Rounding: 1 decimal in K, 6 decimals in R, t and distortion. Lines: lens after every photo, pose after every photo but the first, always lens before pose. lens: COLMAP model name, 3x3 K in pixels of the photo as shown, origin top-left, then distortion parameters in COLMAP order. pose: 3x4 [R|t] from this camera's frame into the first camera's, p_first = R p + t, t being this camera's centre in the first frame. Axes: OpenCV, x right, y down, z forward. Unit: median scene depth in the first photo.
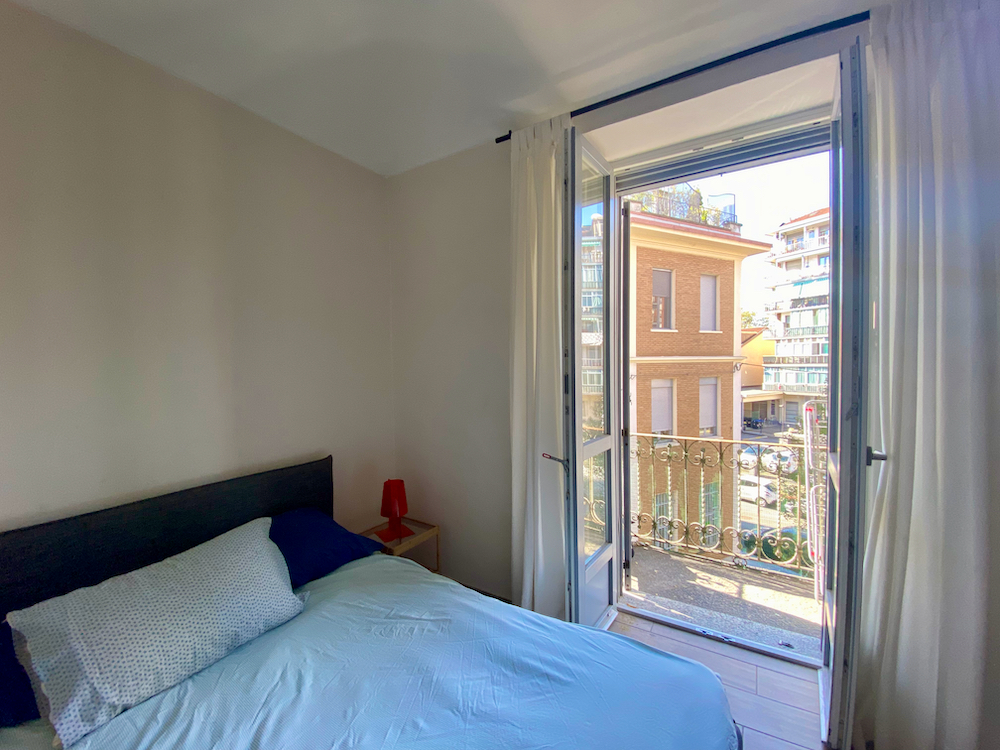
lens RADIAL K [[405.2, 0, 497.2], [0, 405.2, 376.6], [0, 0, 1]] dist [0.023908, -0.022994]
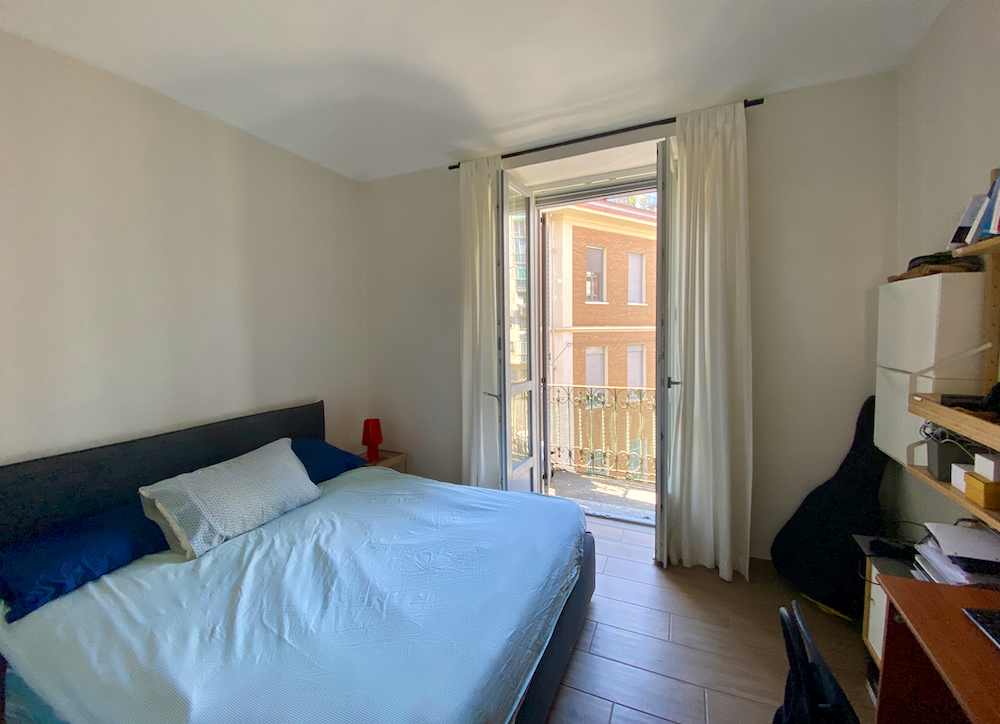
lens RADIAL K [[400.8, 0, 493.4], [0, 400.8, 351.5], [0, 0, 1]] dist [0.000598, -0.011616]
pose [[0.992518, -0.005926, 0.121953, -0.024738], [0.004289, 0.999897, 0.013685, 0.026273], [-0.122022, -0.013060, 0.992442, -0.410727]]
